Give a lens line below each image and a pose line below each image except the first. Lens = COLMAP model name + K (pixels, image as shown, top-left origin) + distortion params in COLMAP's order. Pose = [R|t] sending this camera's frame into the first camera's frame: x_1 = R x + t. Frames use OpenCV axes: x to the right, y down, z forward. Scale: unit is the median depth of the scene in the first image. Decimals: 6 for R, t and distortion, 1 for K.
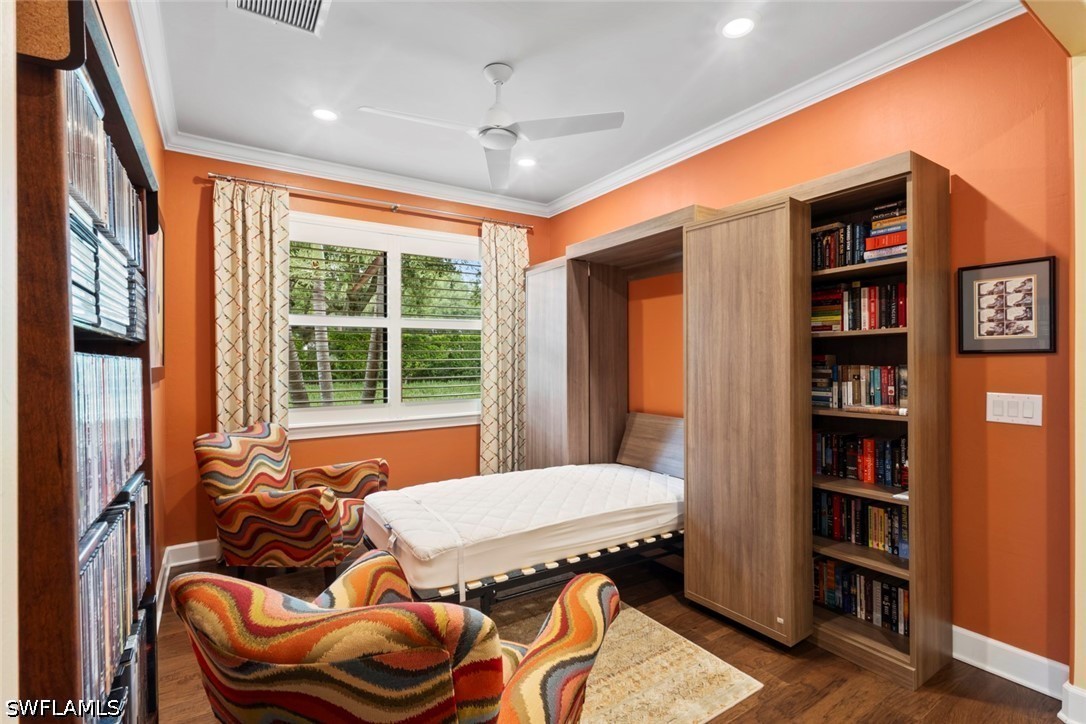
lens RADIAL K [[500.5, 0, 545.3], [0, 500.5, 361.9], [0, 0, 1]] dist [0.008712, -0.000806]
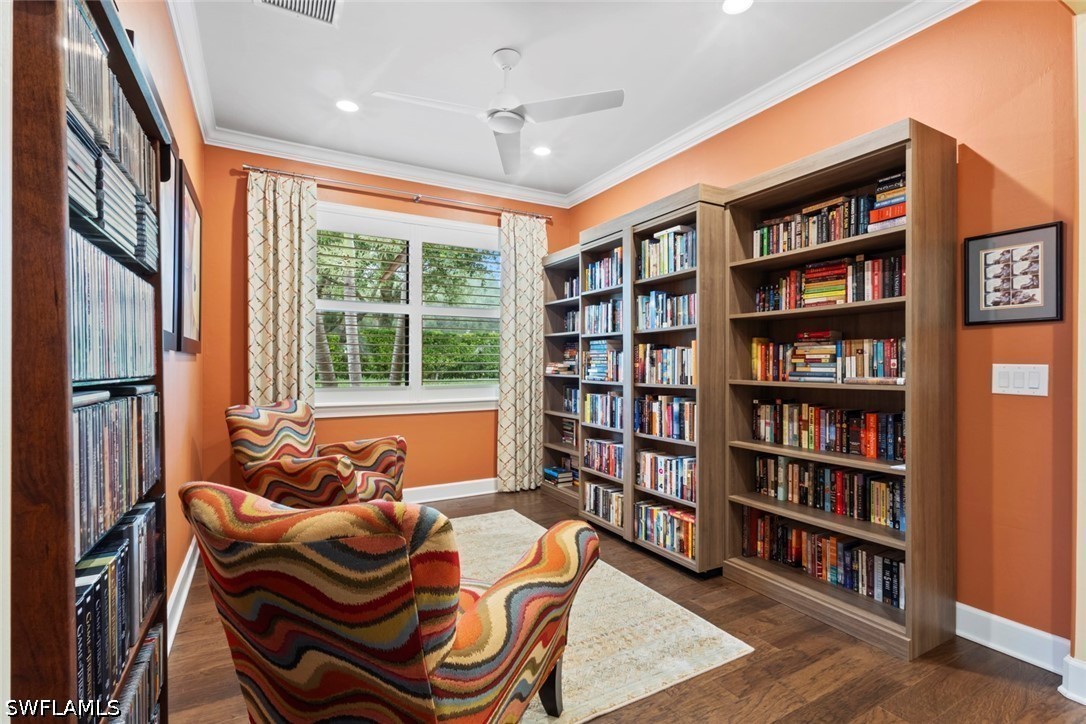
lens RADIAL K [[500.5, 0, 544.1], [0, 500.5, 363.9], [0, 0, 1]] dist [0.008712, -0.000806]
pose [[0.997692, 0.008171, -0.067409, 0.069195], [-0.008261, 0.999965, -0.001056, 0.066790], [0.067398, 0.001610, 0.997725, -0.036955]]
